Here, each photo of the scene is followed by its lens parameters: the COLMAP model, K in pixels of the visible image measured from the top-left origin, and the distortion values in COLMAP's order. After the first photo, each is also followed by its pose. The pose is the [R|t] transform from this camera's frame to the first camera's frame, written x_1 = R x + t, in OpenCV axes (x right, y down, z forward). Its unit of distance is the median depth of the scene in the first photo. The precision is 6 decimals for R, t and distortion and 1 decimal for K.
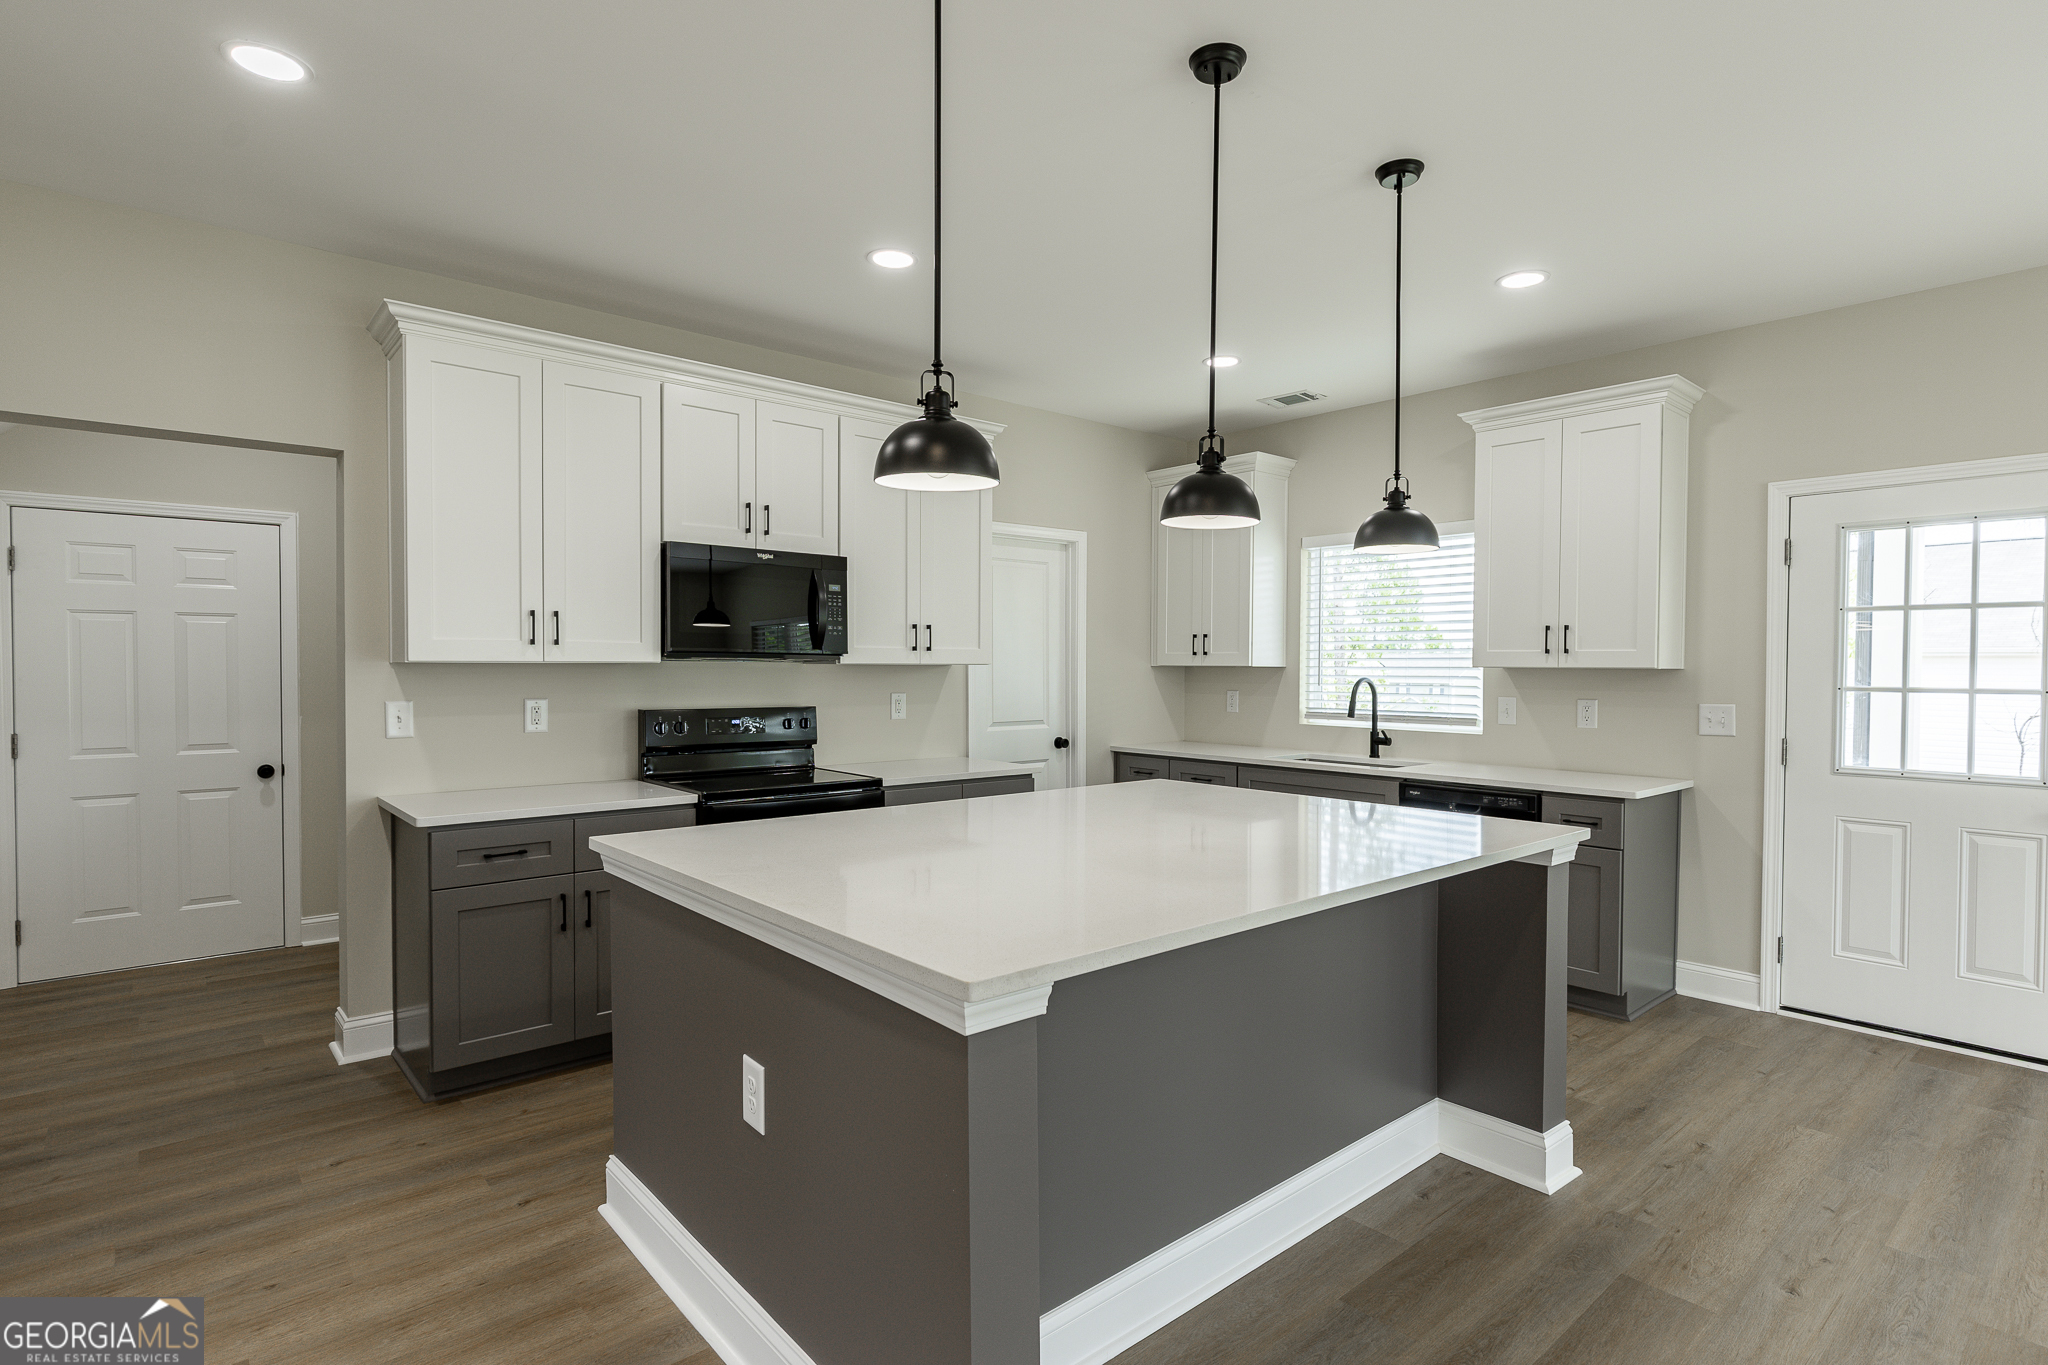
lens RADIAL K [[1049.1, 0, 1023.5], [0, 1049.1, 680.6], [0, 0, 1]] dist [-0.001860, -0.000102]
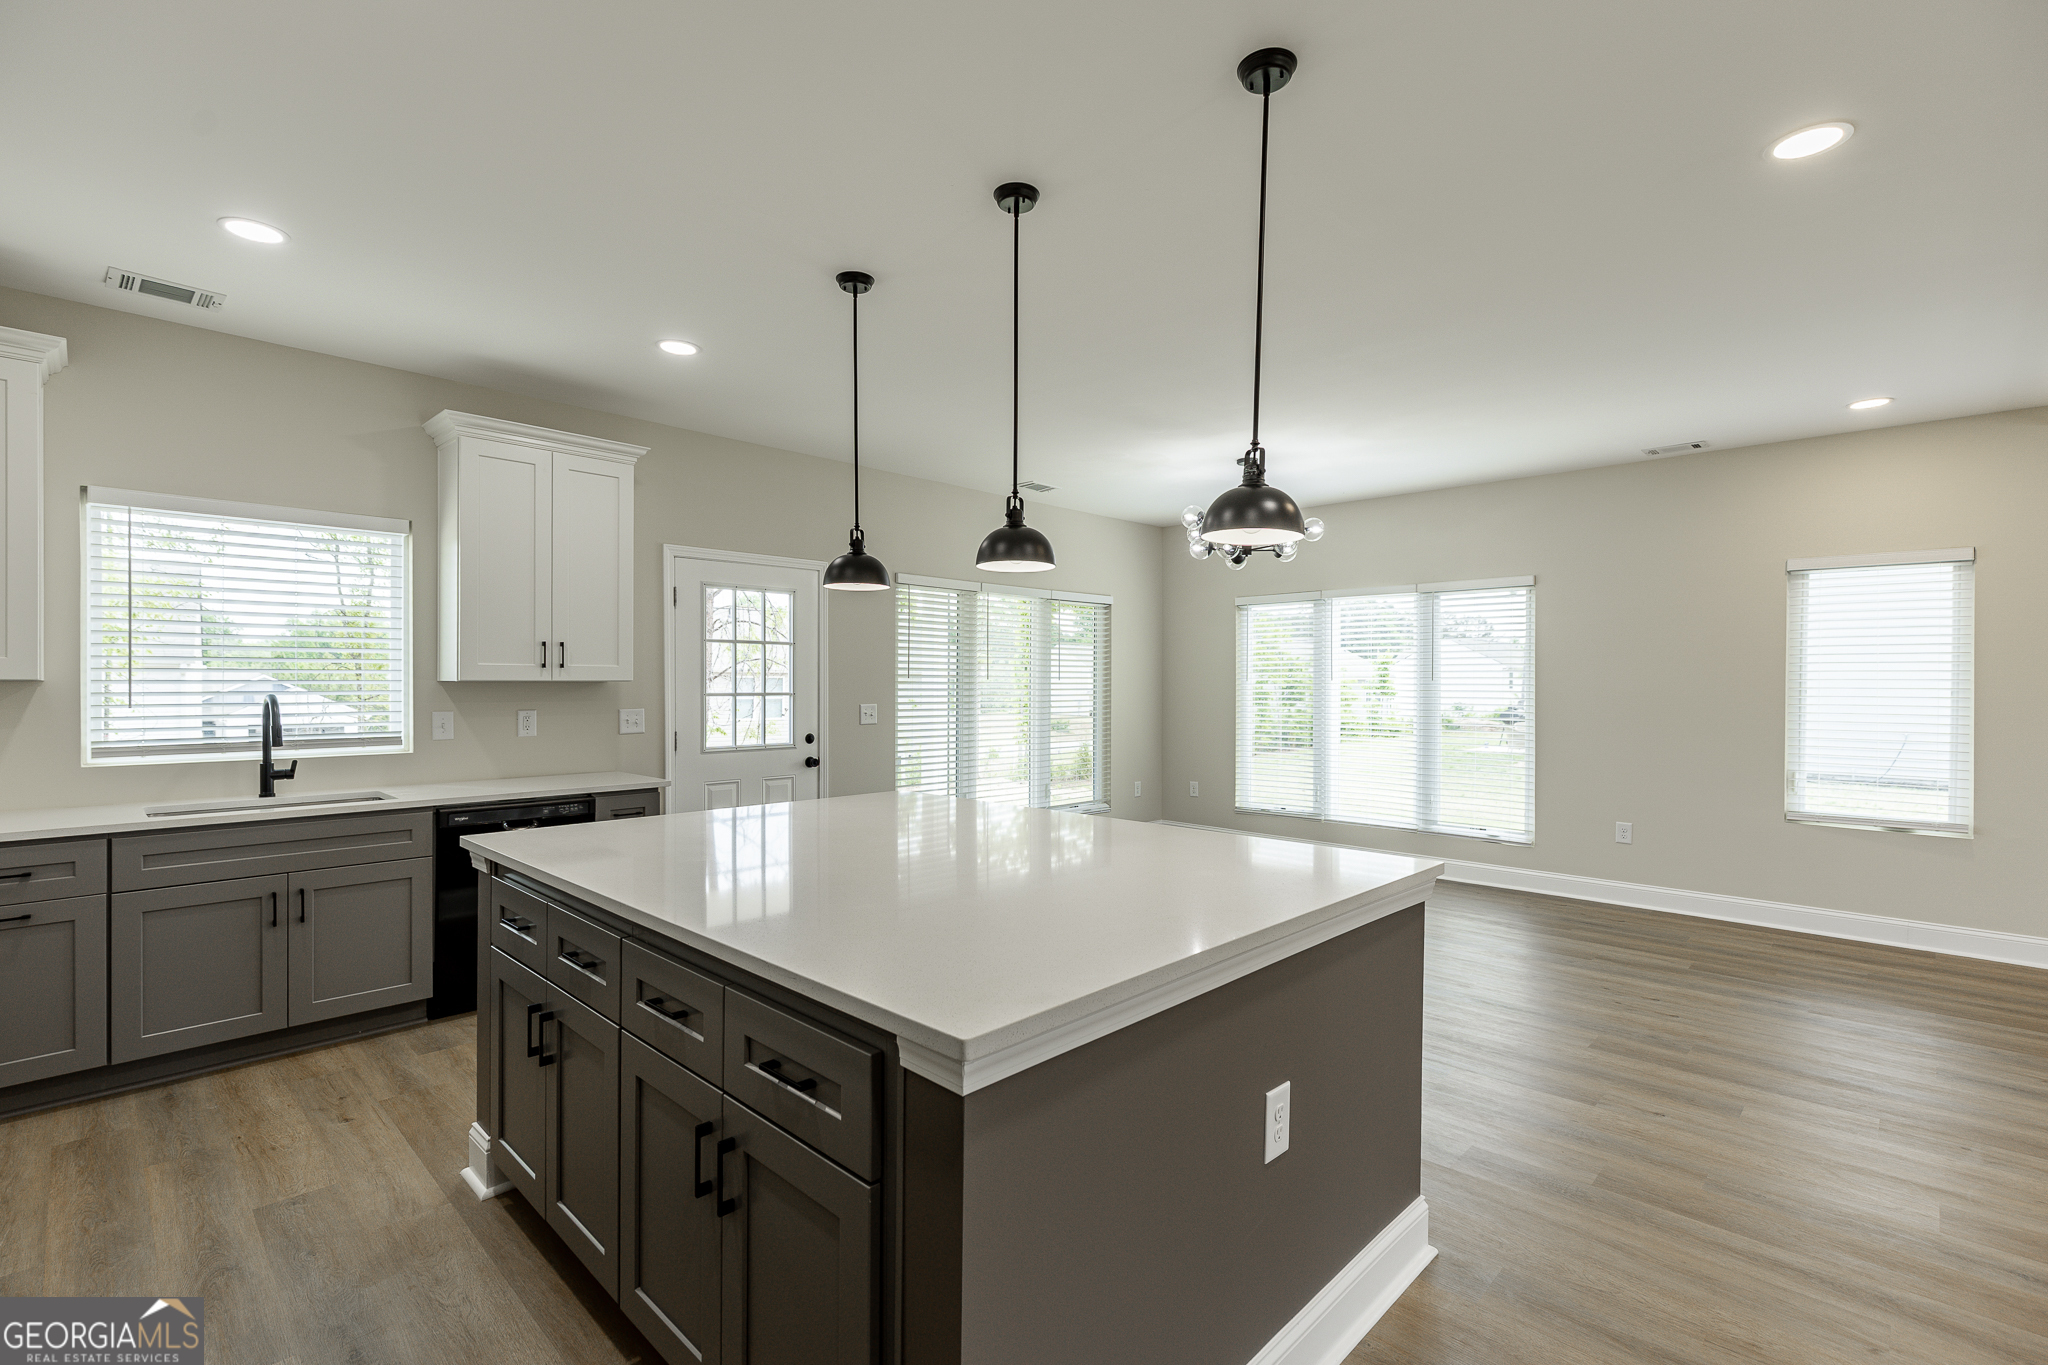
lens RADIAL K [[925.8, 0, 1023.4], [0, 925.8, 689.0], [0, 0, 1]] dist [0.004461, 0.000257]
pose [[-0.079614, -0.012500, 0.996747, -0.429594], [0.014198, 0.999806, 0.013672, -0.008852], [-0.996725, 0.015240, -0.079421, 0.533736]]
